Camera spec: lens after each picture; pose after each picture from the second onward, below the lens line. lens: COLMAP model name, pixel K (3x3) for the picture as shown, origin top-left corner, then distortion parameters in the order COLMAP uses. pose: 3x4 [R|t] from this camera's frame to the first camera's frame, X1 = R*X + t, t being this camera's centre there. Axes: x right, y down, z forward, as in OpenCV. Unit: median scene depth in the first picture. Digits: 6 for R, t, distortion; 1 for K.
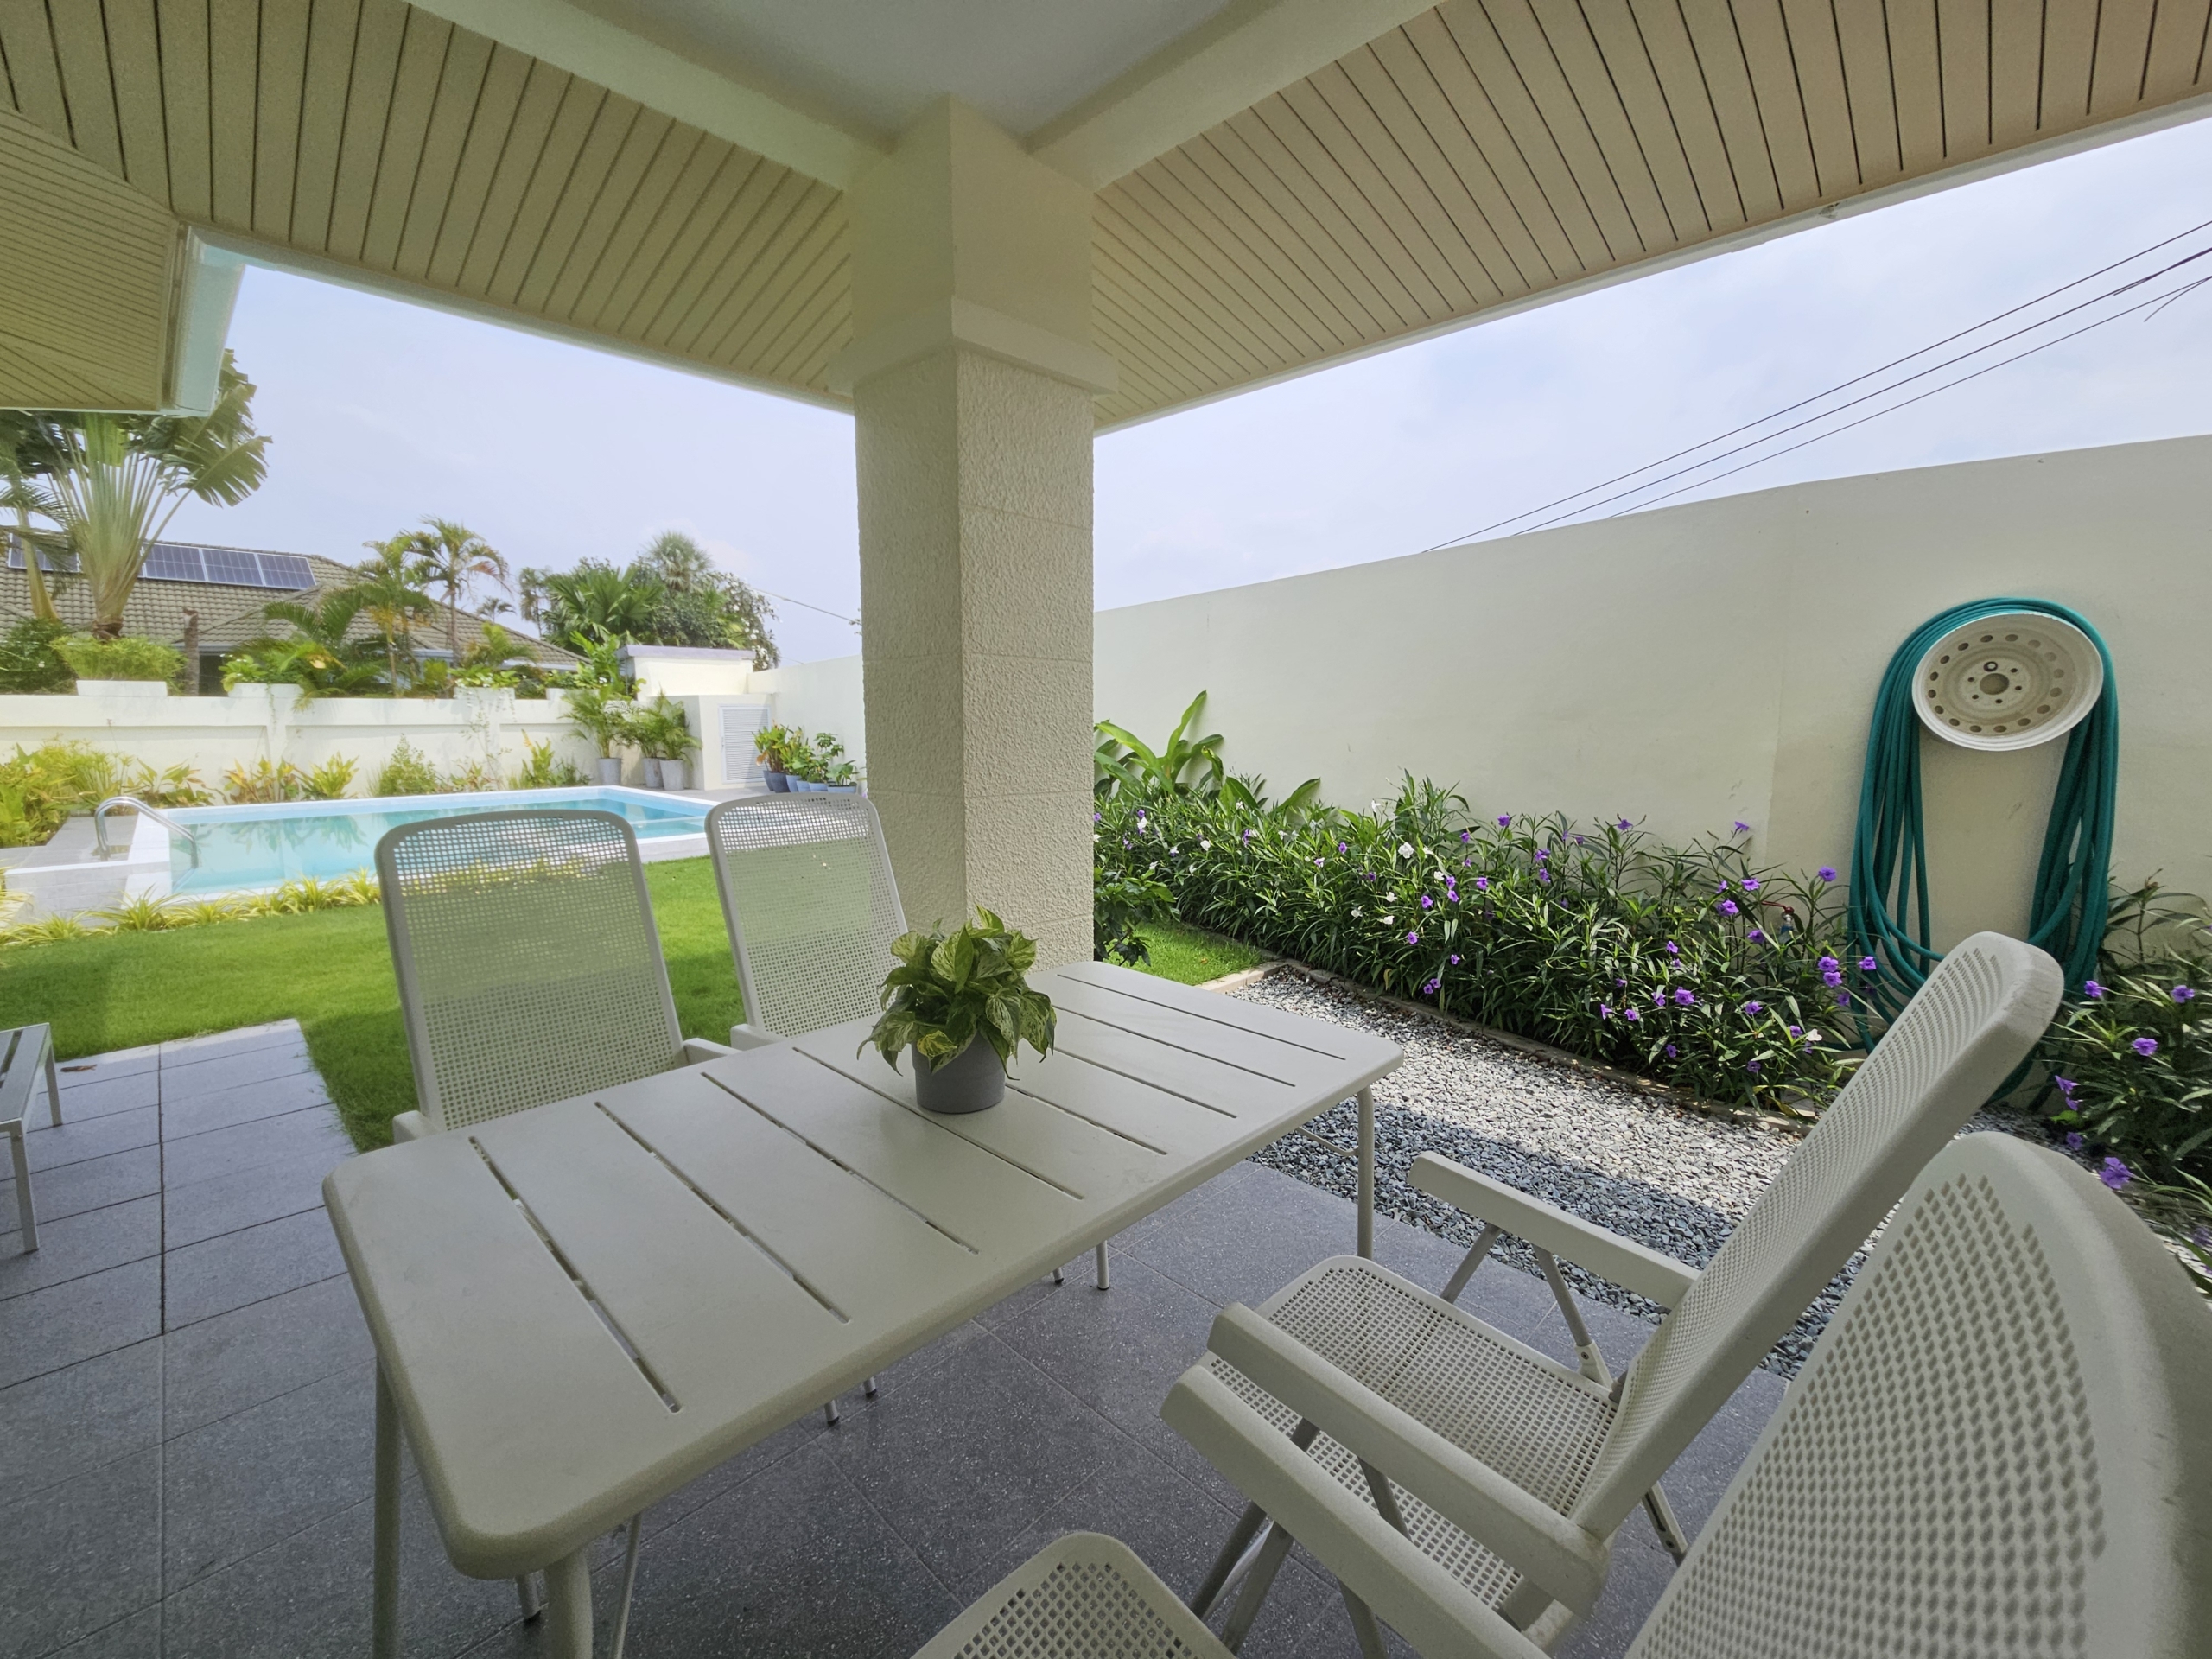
lens RADIAL K [[909.2, 0, 1100.0], [0, 909.2, 834.6], [0, 0, 1]] dist [-0.000767, -0.001392]
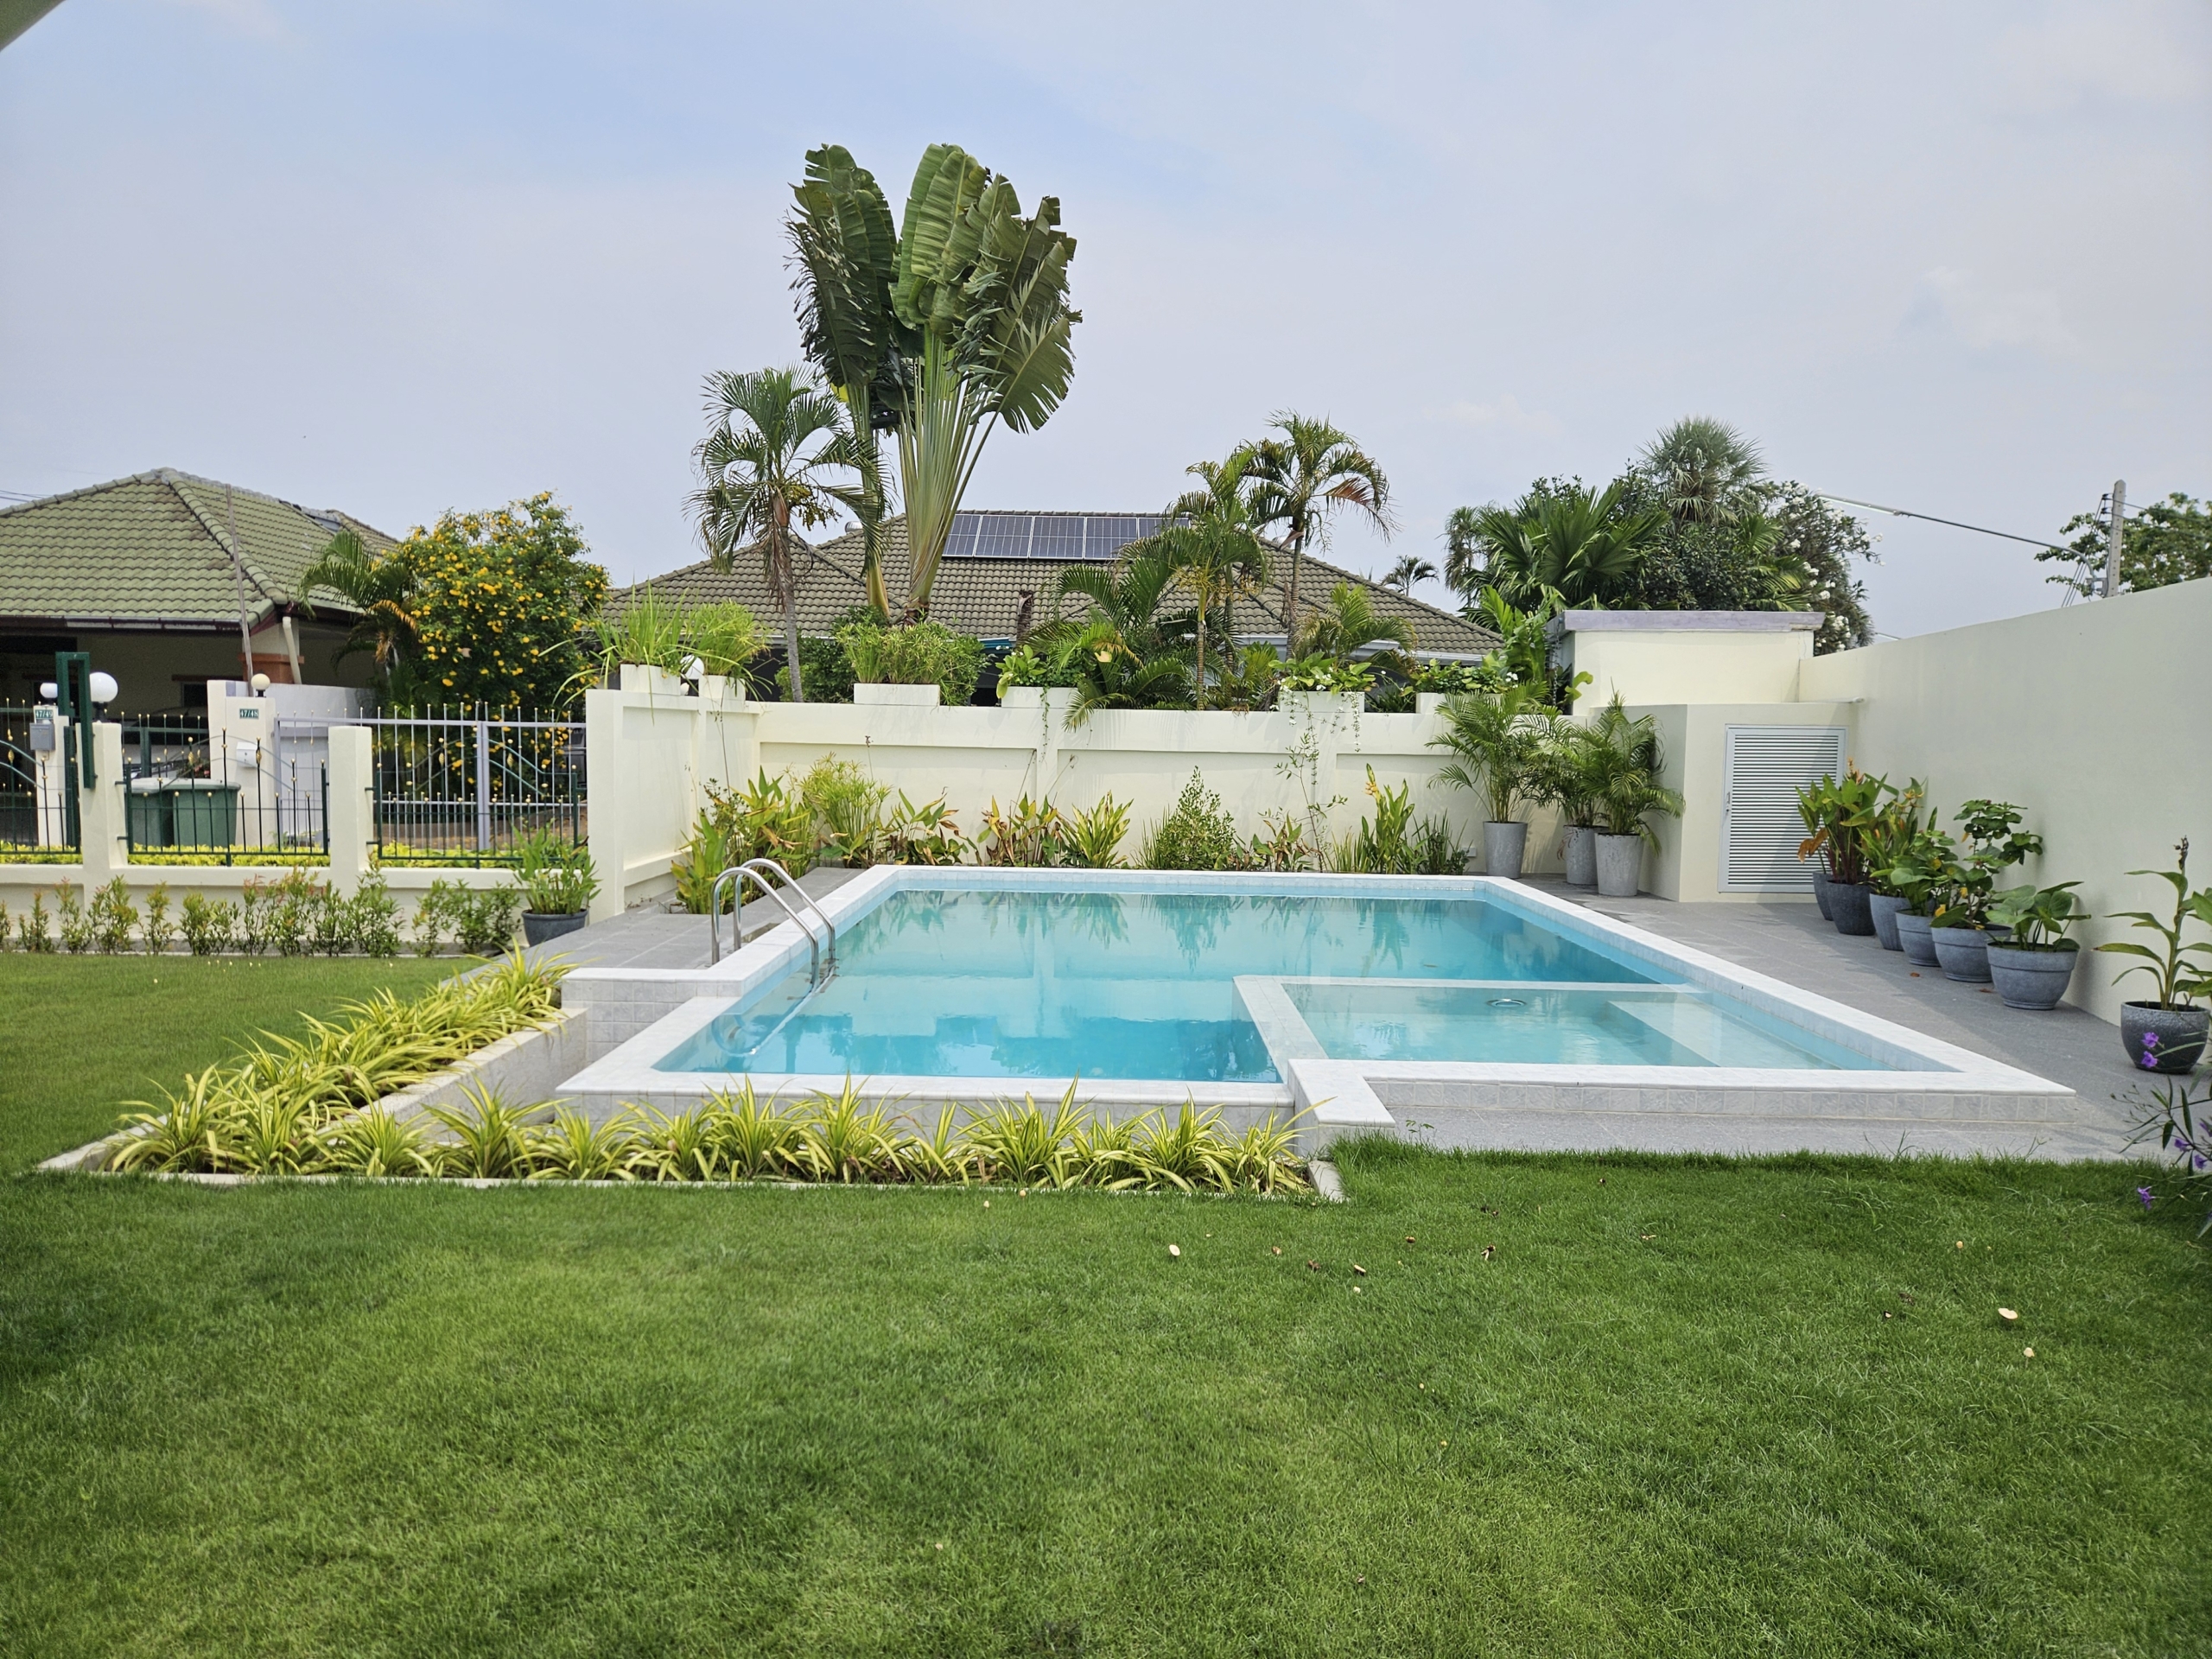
lens RADIAL K [[1463.7, 0, 1096.8], [0, 1463.7, 829.1], [0, 0, 1]] dist [0.067236, -0.005303]
pose [[0.690485, 0.063093, -0.720590, -0.089005], [-0.111262, 0.993598, -0.019616, -0.038421], [0.714739, 0.093719, 0.693084, 0.243195]]
